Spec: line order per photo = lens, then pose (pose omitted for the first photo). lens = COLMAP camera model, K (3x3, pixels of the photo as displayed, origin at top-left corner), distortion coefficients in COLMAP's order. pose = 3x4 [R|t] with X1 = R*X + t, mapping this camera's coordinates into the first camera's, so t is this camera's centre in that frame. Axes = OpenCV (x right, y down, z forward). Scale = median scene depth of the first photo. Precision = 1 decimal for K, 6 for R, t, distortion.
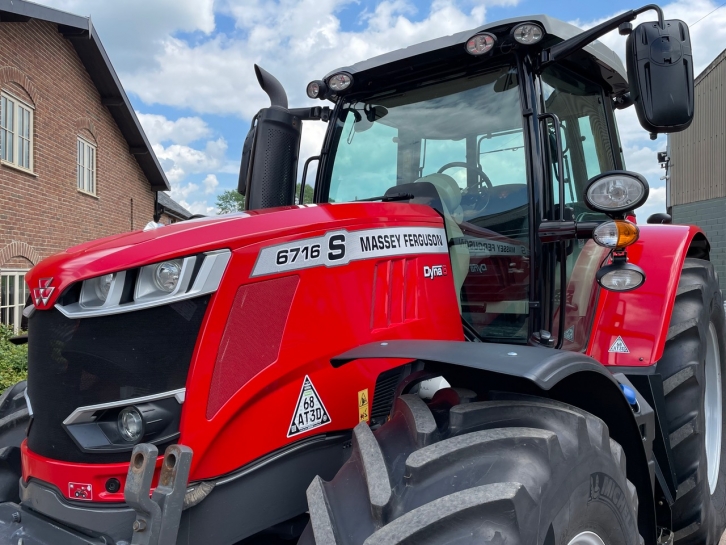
lens RADIAL K [[566.9, 0, 359.8], [0, 566.9, 269.4], [0, 0, 1]] dist [0.089713, -0.115065]
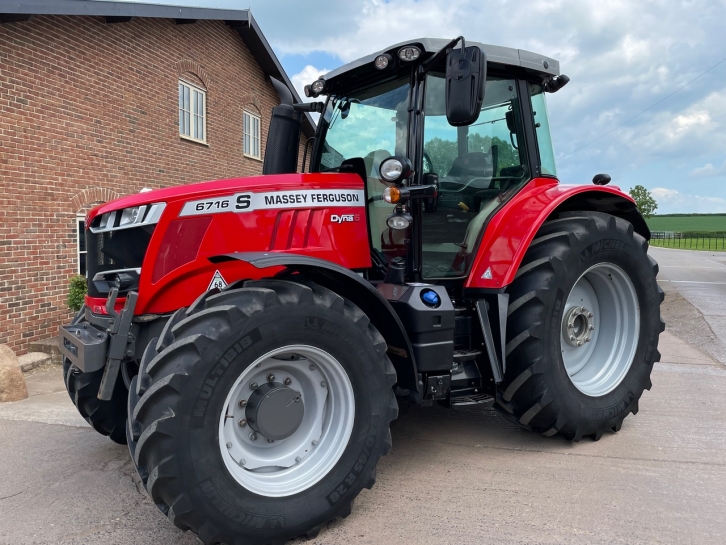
lens RADIAL K [[570.6, 0, 377.9], [0, 570.6, 272.4], [0, 0, 1]] dist [0.099266, -0.125035]
pose [[0.953964, 0.039163, -0.297353, 0.762132], [-0.014536, 0.996310, 0.084584, 0.019057], [0.299568, -0.076367, 0.951014, -0.508162]]
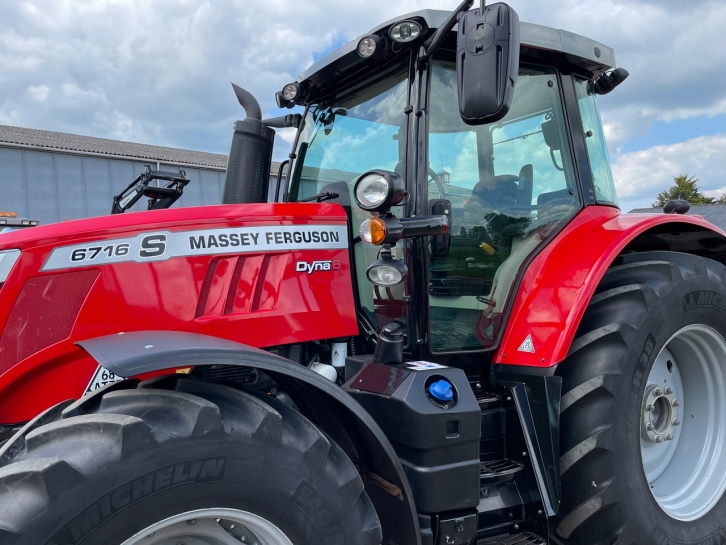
lens RADIAL K [[570.6, 0, 377.9], [0, 570.6, 272.4], [0, 0, 1]] dist [0.099266, -0.125035]
pose [[0.941278, 0.004747, -0.337600, 0.672475], [0.000774, 0.999868, 0.016217, -0.002696], [0.337633, -0.015526, 0.941150, 0.026022]]
